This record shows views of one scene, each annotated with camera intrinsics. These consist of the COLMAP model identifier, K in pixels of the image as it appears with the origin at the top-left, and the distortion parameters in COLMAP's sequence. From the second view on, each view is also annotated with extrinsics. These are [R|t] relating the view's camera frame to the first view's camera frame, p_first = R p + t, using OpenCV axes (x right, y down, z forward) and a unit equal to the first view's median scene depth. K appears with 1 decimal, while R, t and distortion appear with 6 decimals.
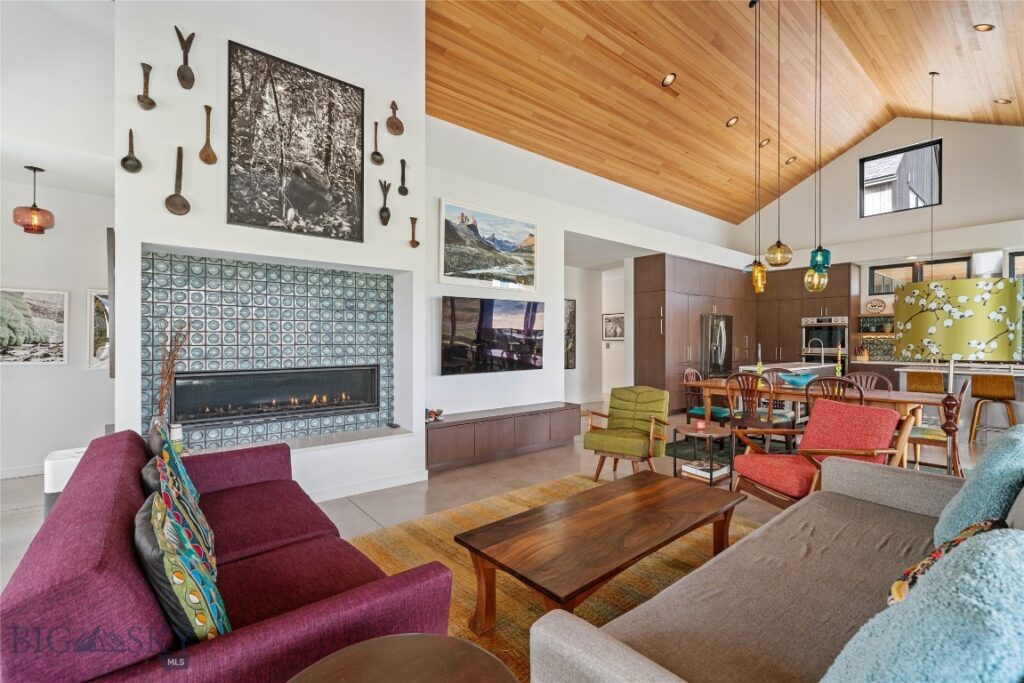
lens RADIAL K [[446.4, 0, 512.0], [0, 446.4, 341.5], [0, 0, 1]] dist [0.002667, 0.000377]
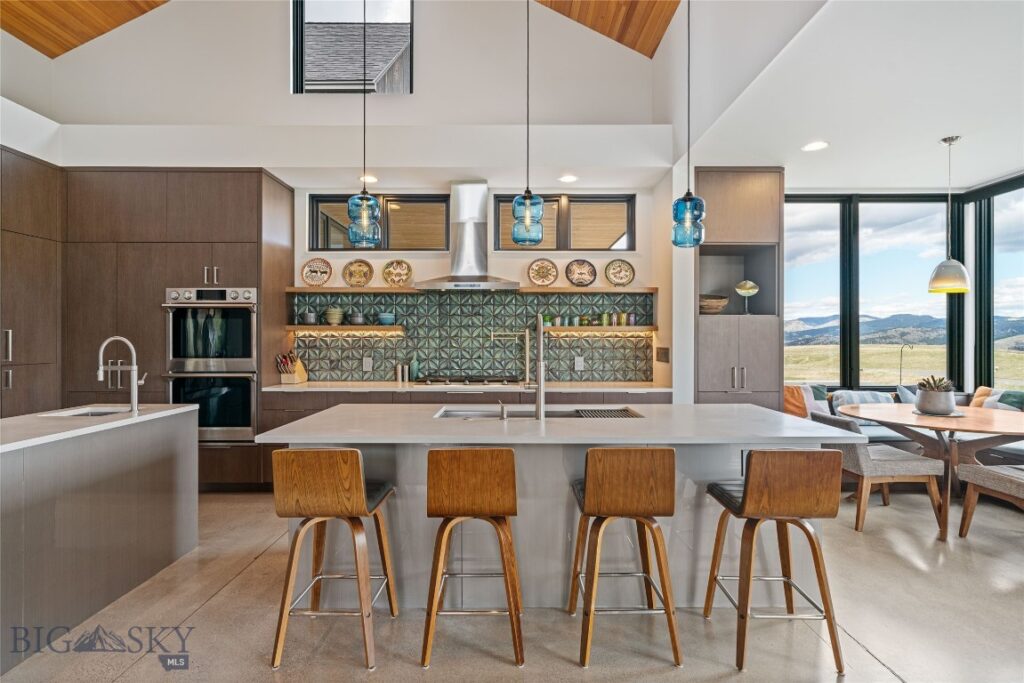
lens RADIAL K [[507.2, 0, 510.5], [0, 507.2, 340.0], [0, 0, 1]] dist [-0.000525, 0.000896]
pose [[0.636686, -0.003779, 0.771114, 0.516043], [0.001657, 0.999992, 0.003533, -0.004682], [-0.771121, -0.000972, 0.636688, 0.474776]]
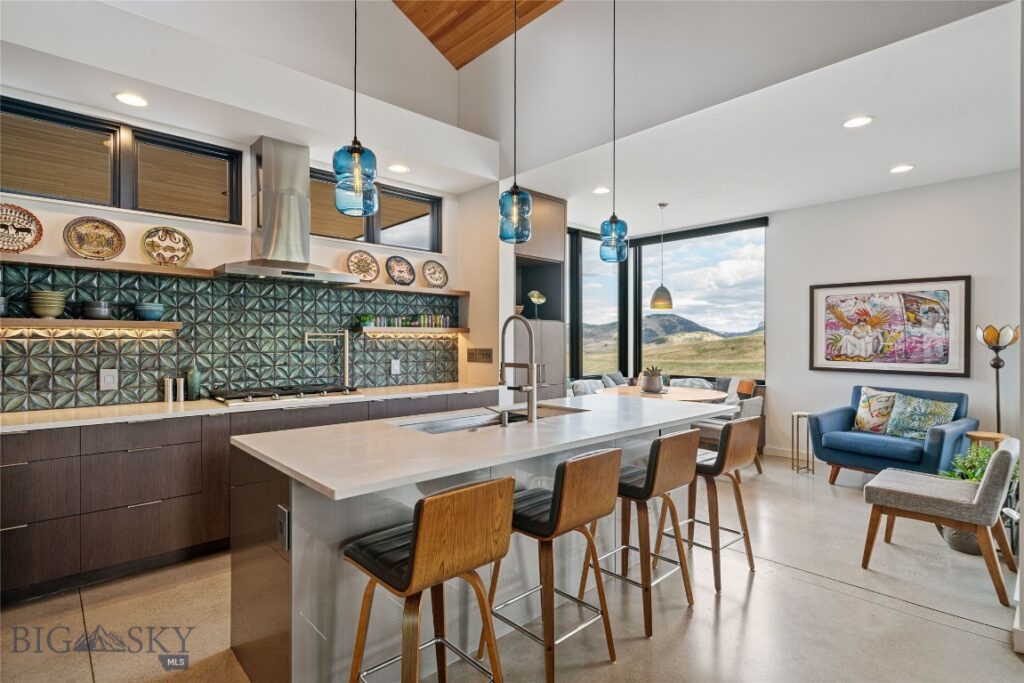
lens RADIAL K [[507.2, 0, 510.5], [0, 507.2, 340.0], [0, 0, 1]] dist [-0.000525, 0.000896]
pose [[-0.058150, -0.000891, 0.998307, 0.462582], [0.001525, 0.999998, 0.000981, -0.004618], [-0.998307, 0.001579, -0.058149, 0.690316]]
